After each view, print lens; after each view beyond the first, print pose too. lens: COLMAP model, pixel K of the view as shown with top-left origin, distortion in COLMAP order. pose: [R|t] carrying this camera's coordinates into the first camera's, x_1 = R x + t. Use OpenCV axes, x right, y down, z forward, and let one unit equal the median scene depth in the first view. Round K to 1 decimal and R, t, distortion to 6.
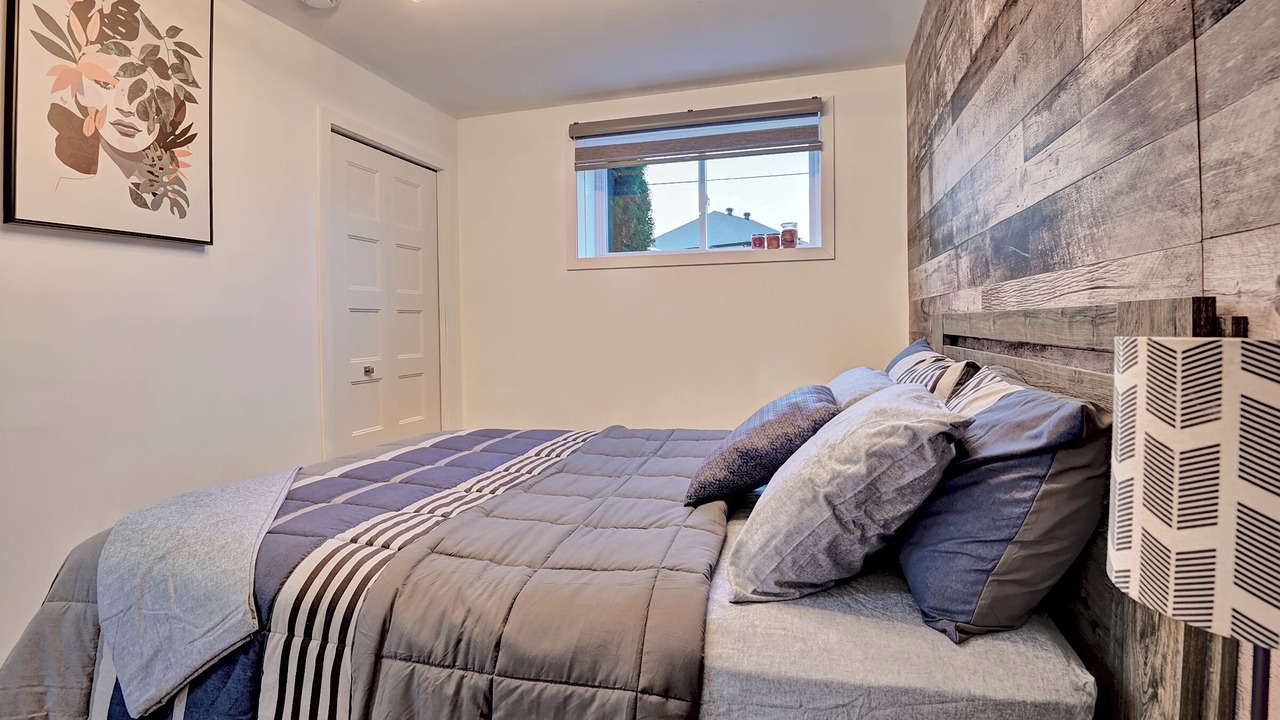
lens RADIAL K [[611.7, 0, 643.4], [0, 611.7, 336.1], [0, 0, 1]] dist [-0.000051, -0.030668]
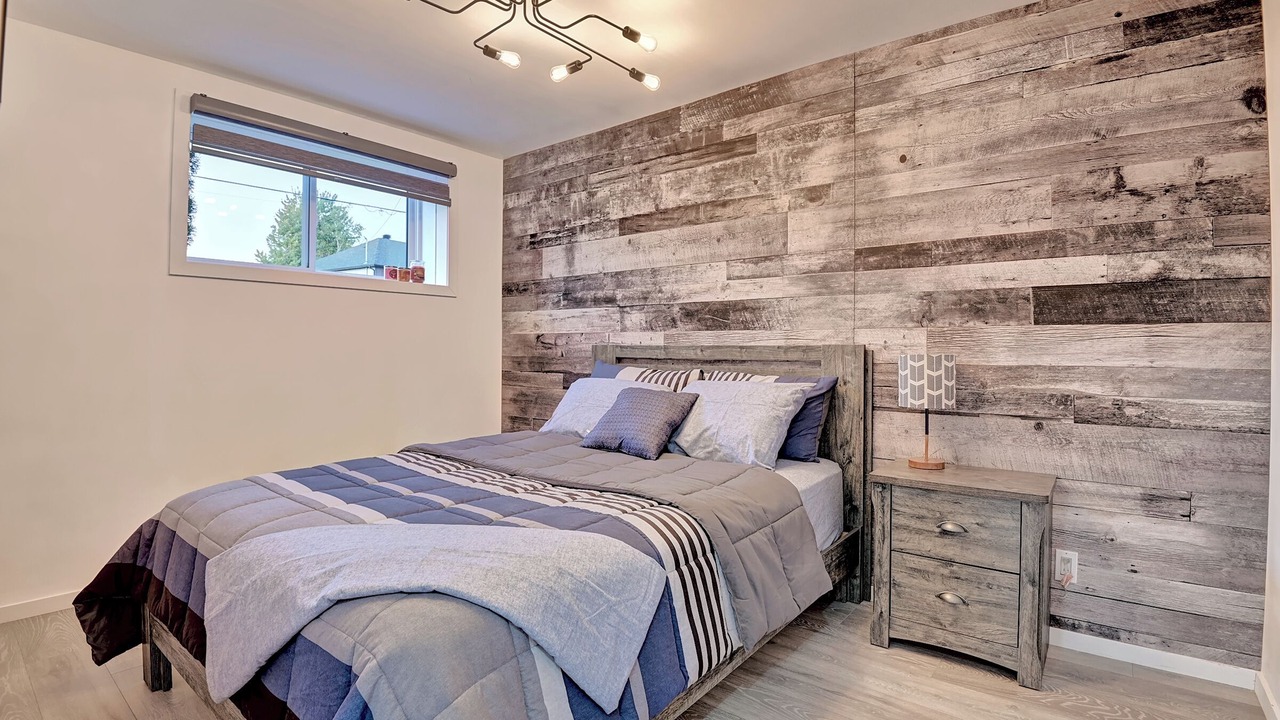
lens RADIAL K [[580.1, 0, 672.6], [0, 580.1, 353.6], [0, 0, 1]] dist [-0.002480, -0.023607]
pose [[0.369183, 0.008871, 0.929314, -0.683248], [0.007138, 0.999898, -0.012380, 0.006095], [-0.929329, 0.011204, 0.369082, 0.186605]]
